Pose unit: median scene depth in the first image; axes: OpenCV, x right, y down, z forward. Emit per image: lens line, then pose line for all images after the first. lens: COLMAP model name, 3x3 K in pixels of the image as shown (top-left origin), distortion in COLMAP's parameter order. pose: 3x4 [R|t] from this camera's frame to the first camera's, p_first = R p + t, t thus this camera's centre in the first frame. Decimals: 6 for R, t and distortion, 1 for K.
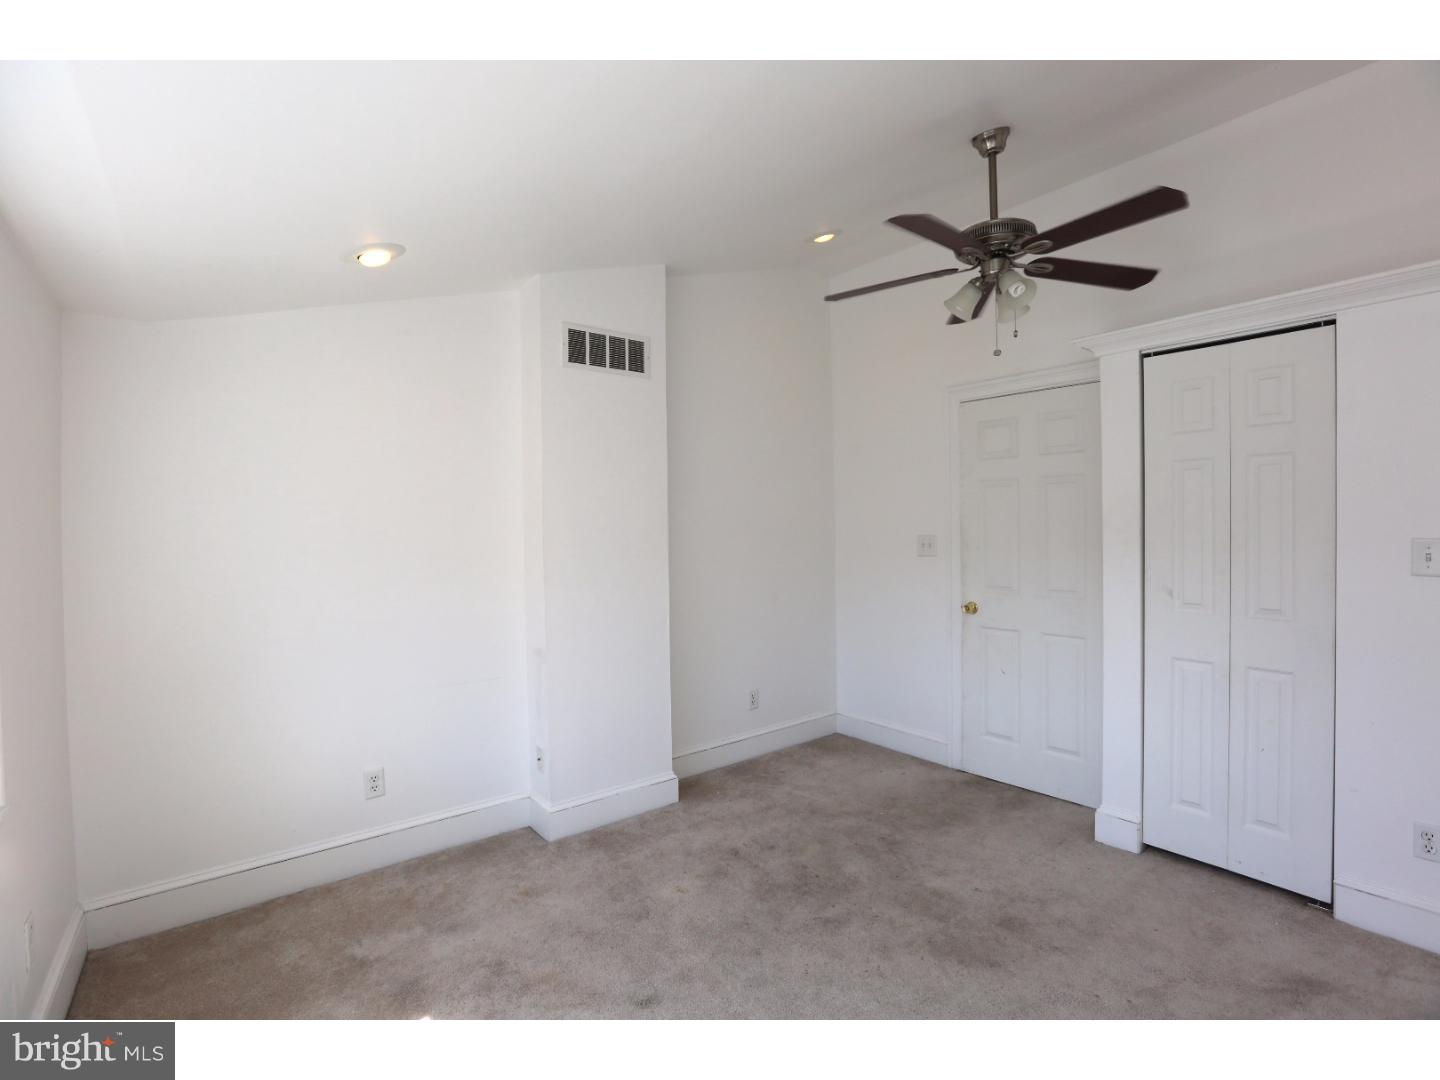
lens RADIAL K [[661.1, 0, 716.8], [0, 661.1, 531.4], [0, 0, 1]] dist [-0.040028, 0.008058]
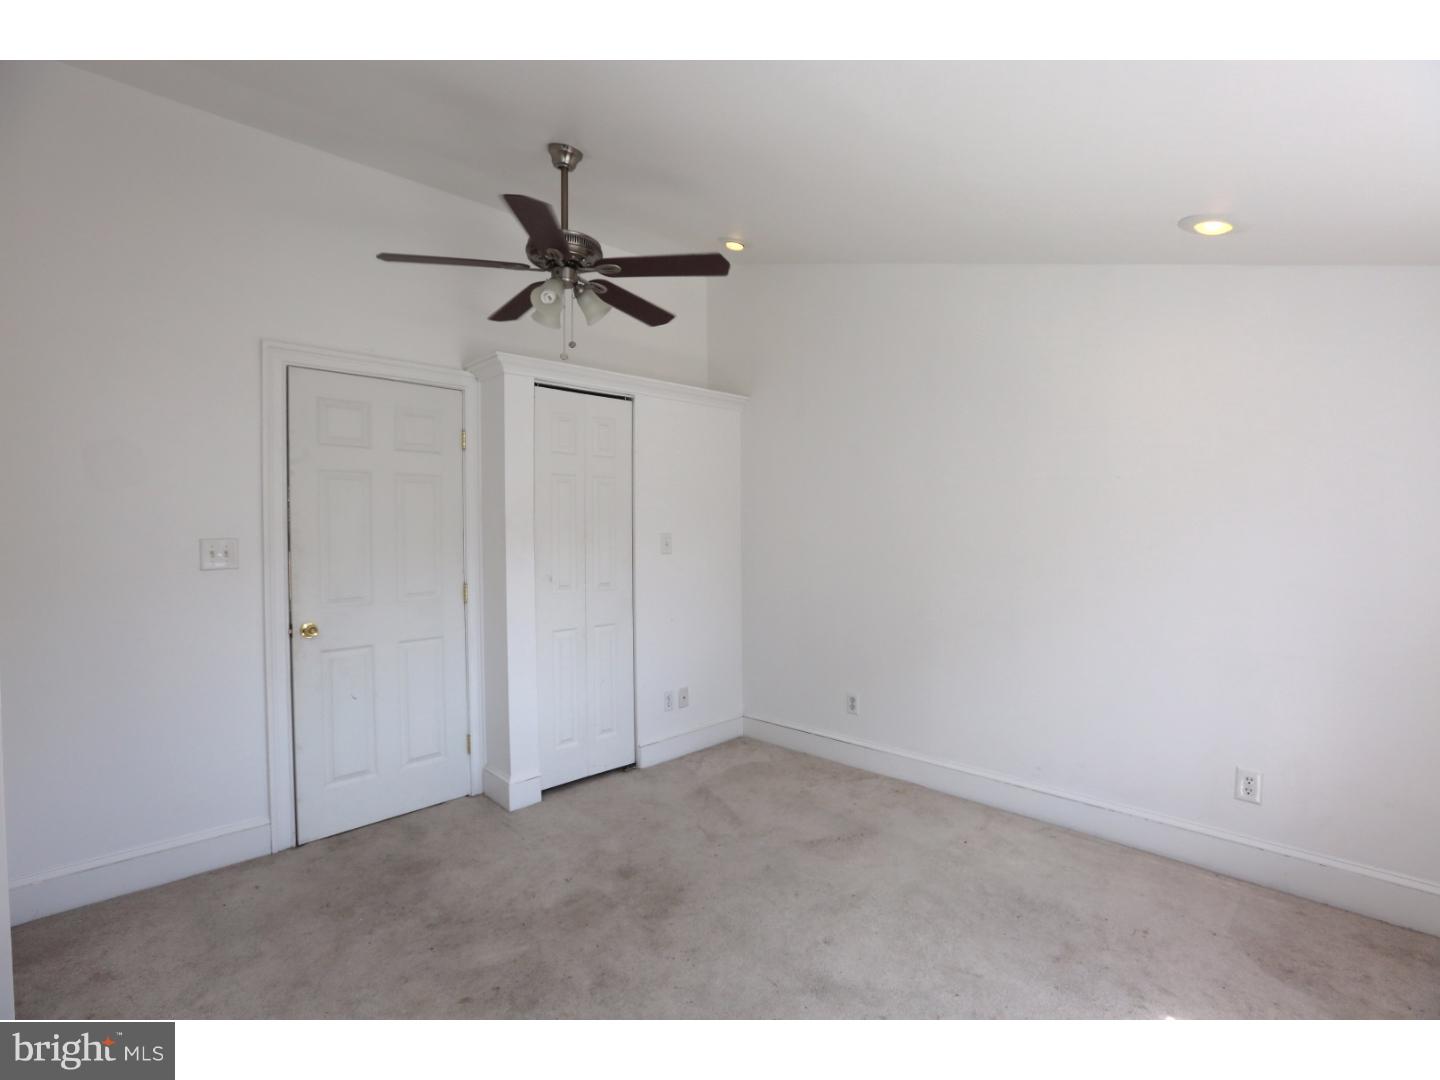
lens RADIAL K [[661.1, 0, 717.6], [0, 661.1, 542.4], [0, 0, 1]] dist [-0.040028, 0.008058]
pose [[-0.101961, -0.001595, 0.994787, -0.672317], [0.021834, 0.999754, 0.003840, 0.029342], [-0.994549, 0.022112, -0.101901, 0.913484]]
